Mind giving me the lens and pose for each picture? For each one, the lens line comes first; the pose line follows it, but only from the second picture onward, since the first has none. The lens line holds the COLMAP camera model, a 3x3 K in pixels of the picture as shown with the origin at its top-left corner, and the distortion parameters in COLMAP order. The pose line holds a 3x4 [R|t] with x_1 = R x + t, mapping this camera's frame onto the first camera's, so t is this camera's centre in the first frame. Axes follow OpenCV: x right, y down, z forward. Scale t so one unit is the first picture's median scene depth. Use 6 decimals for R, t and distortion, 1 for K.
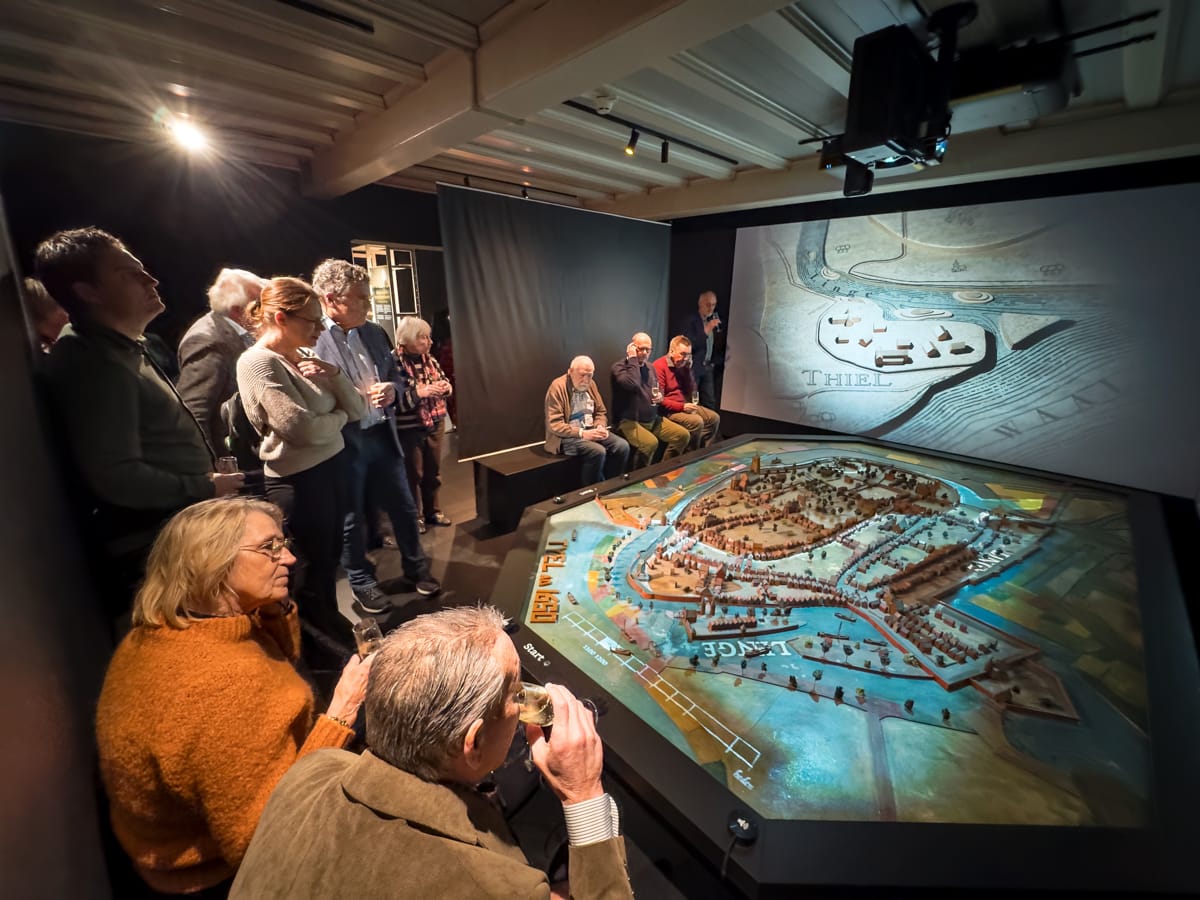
lens RADIAL K [[476.4, 0, 600.0], [0, 476.4, 450.0], [0, 0, 1]] dist [-0.000476, -0.000111]
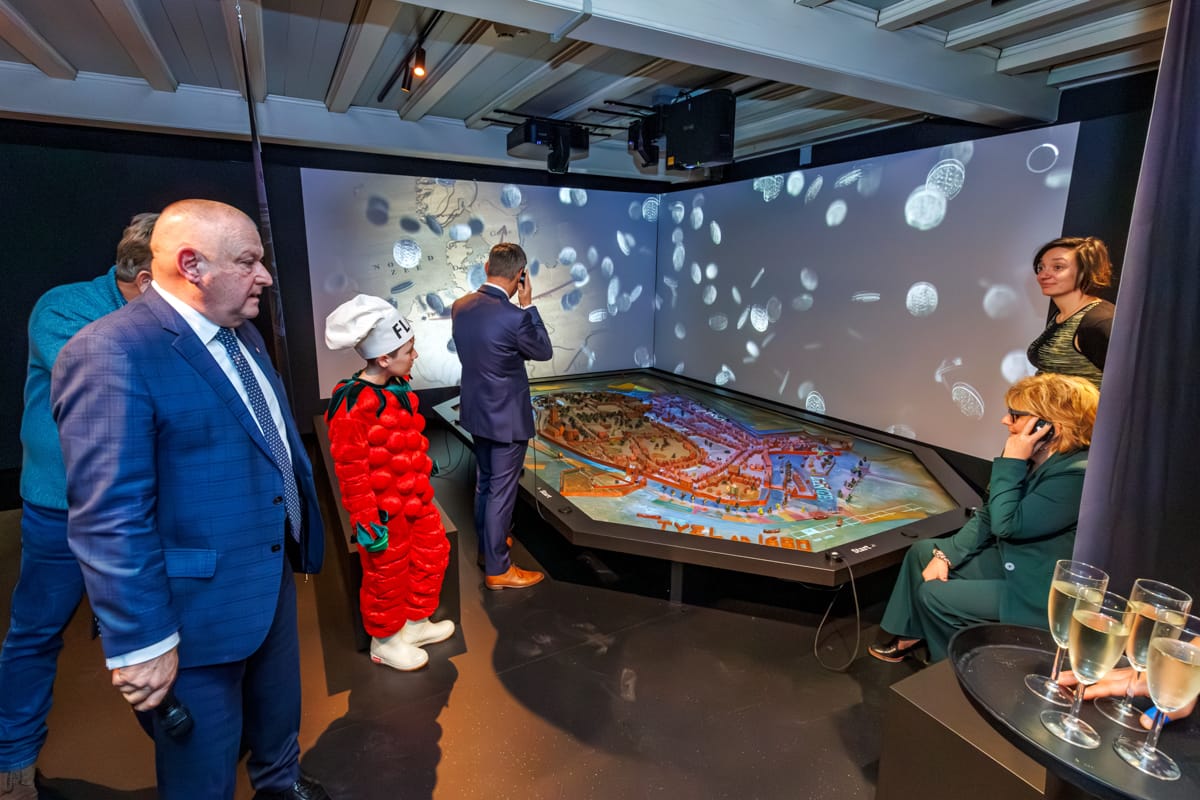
lens RADIAL K [[581.0, 0, 565.3], [0, 581.0, 383.6], [0, 0, 1]] dist [0.000600, 0.000047]
pose [[0.286359, -0.202911, 0.936390, -0.988614], [0.290829, 0.949614, 0.116838, -0.209889], [-0.912917, 0.238872, 0.330943, 0.676232]]
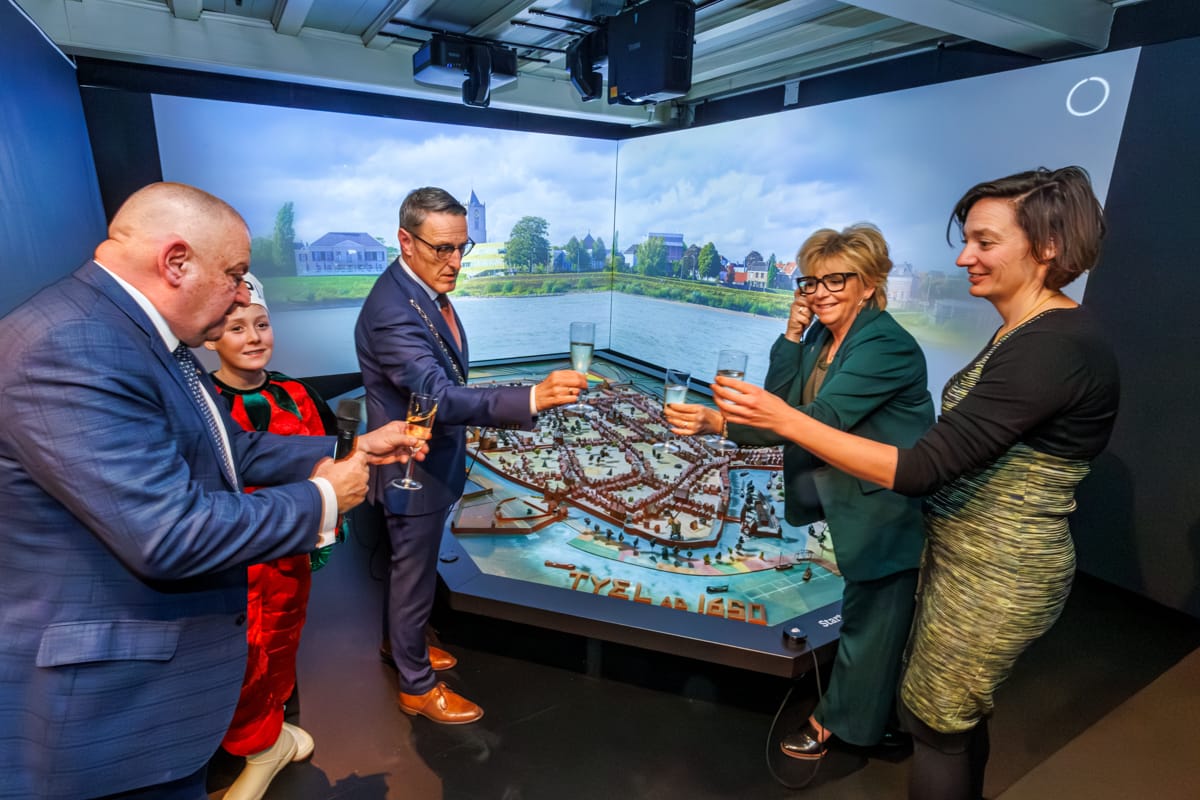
lens RADIAL K [[628.3, 0, 555.9], [0, 628.3, 394.4], [0, 0, 1]] dist [-0.000688, -0.000151]
pose [[0.261759, -0.260575, 0.929291, -0.762364], [0.278011, 0.942409, 0.185944, -0.199470], [-0.924225, 0.209681, 0.319127, 0.625822]]
